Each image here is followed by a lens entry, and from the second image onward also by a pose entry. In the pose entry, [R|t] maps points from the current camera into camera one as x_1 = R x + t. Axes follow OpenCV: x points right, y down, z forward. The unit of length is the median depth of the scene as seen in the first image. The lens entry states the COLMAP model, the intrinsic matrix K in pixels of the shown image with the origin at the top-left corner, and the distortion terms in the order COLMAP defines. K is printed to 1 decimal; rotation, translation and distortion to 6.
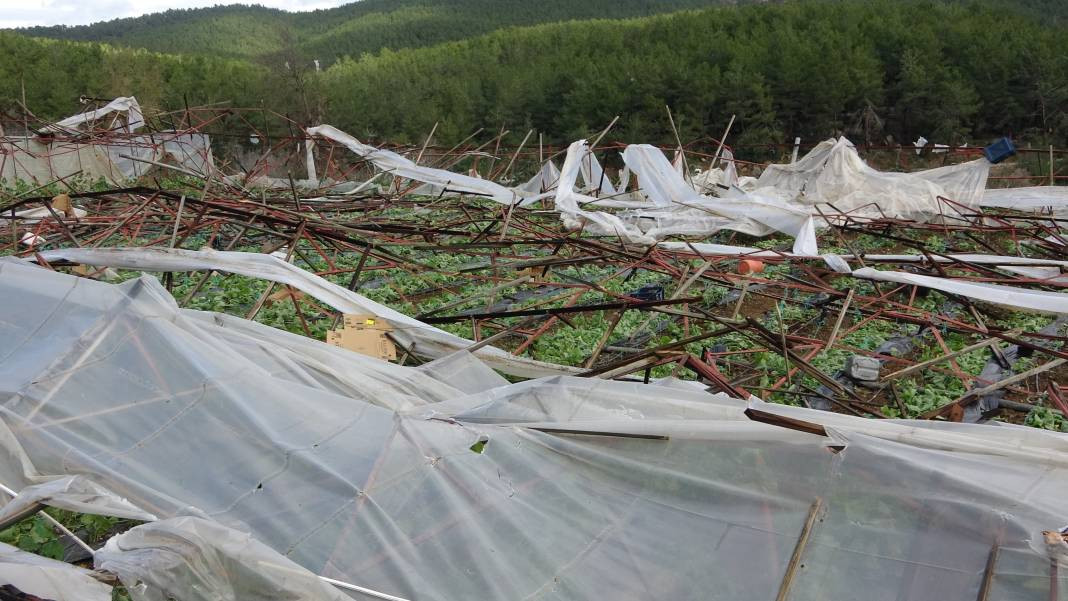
lens RADIAL K [[808.2, 0, 534.2], [0, 808.2, 300.5], [0, 0, 1]] dist [-0.008853, 0.003352]
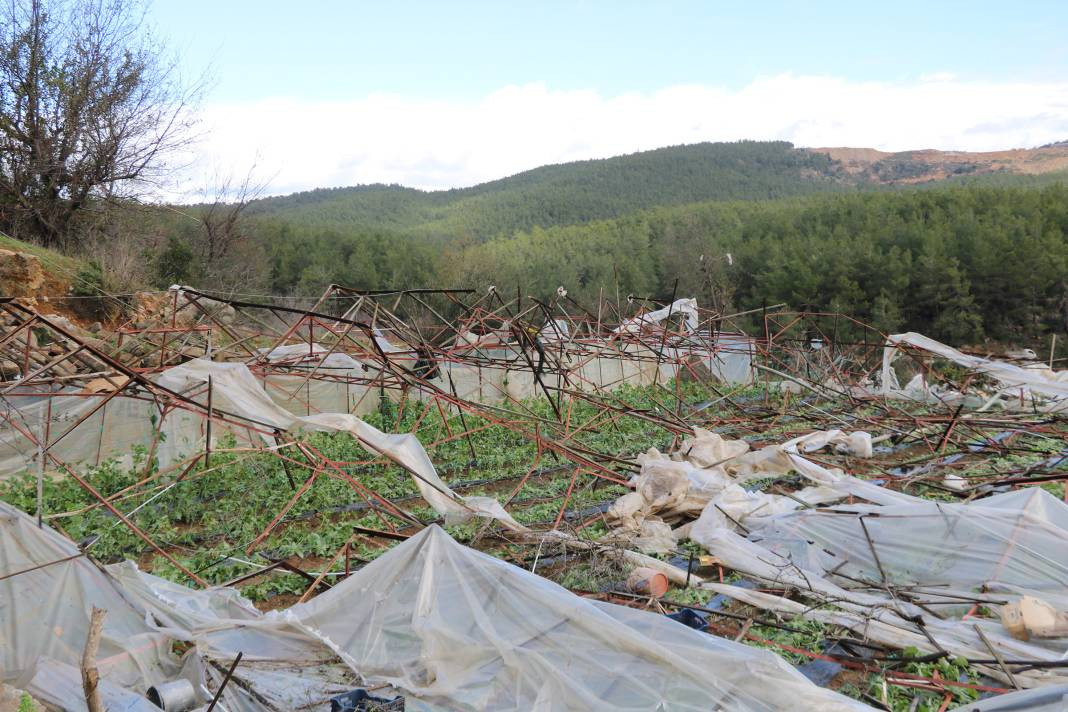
lens RADIAL K [[799.9, 0, 532.9], [0, 799.9, 357.6], [0, 0, 1]] dist [-0.030882, 0.022866]
pose [[0.996428, 0.022199, -0.081481, -0.152143], [-0.033015, 0.990444, -0.133903, -0.012160], [0.077730, 0.136114, 0.987639, 0.013706]]
